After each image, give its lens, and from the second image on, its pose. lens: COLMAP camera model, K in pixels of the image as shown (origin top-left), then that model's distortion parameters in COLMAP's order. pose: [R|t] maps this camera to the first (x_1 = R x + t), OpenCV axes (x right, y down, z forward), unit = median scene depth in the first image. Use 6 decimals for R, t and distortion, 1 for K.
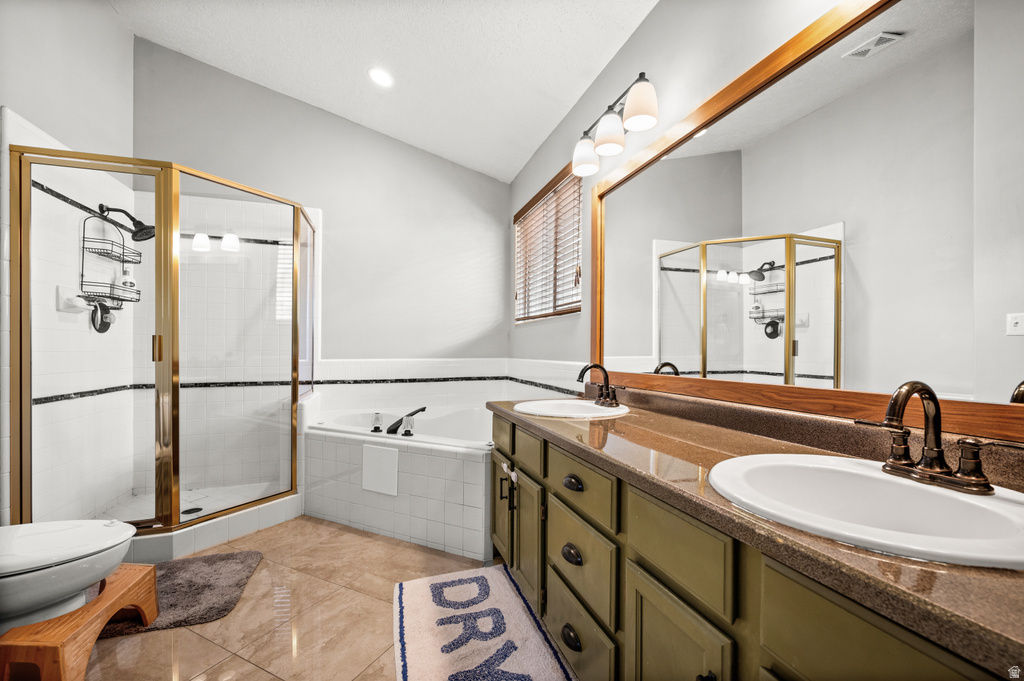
lens RADIAL K [[418.0, 0, 517.4], [0, 418.0, 340.9], [0, 0, 1]] dist [0.009318, -0.000083]
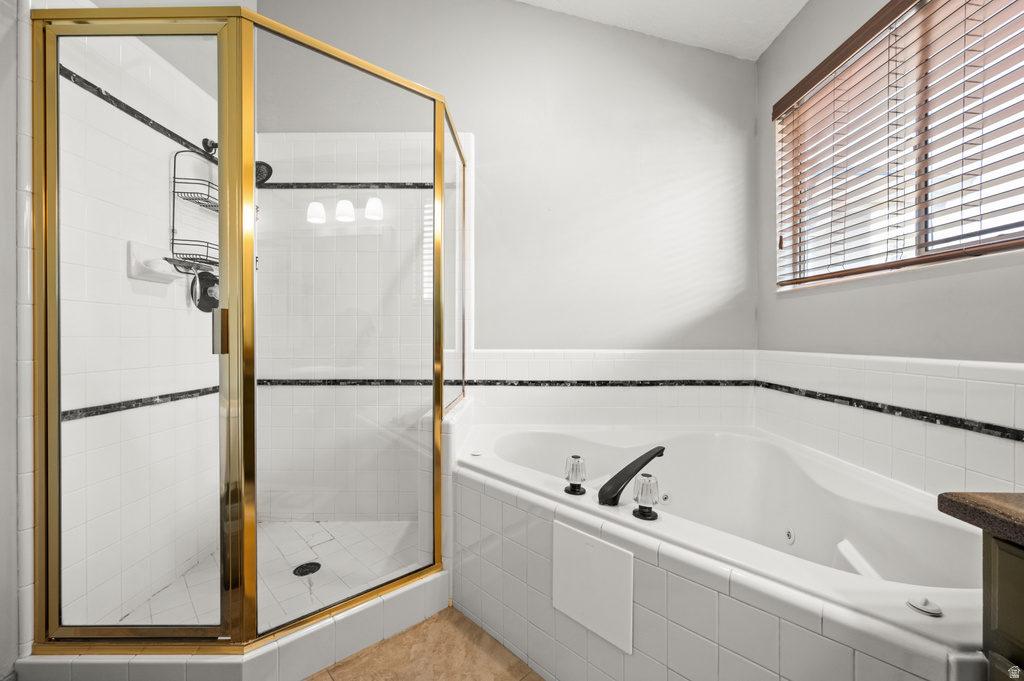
lens RADIAL K [[409.6, 0, 511.7], [0, 409.6, 337.4], [0, 0, 1]] dist [0.001833, 0.000476]
pose [[0.943135, 0.002039, -0.332402, -0.202315], [0.005504, 0.999748, 0.021749, 0.010641], [0.332363, -0.022342, 0.942887, 0.417893]]
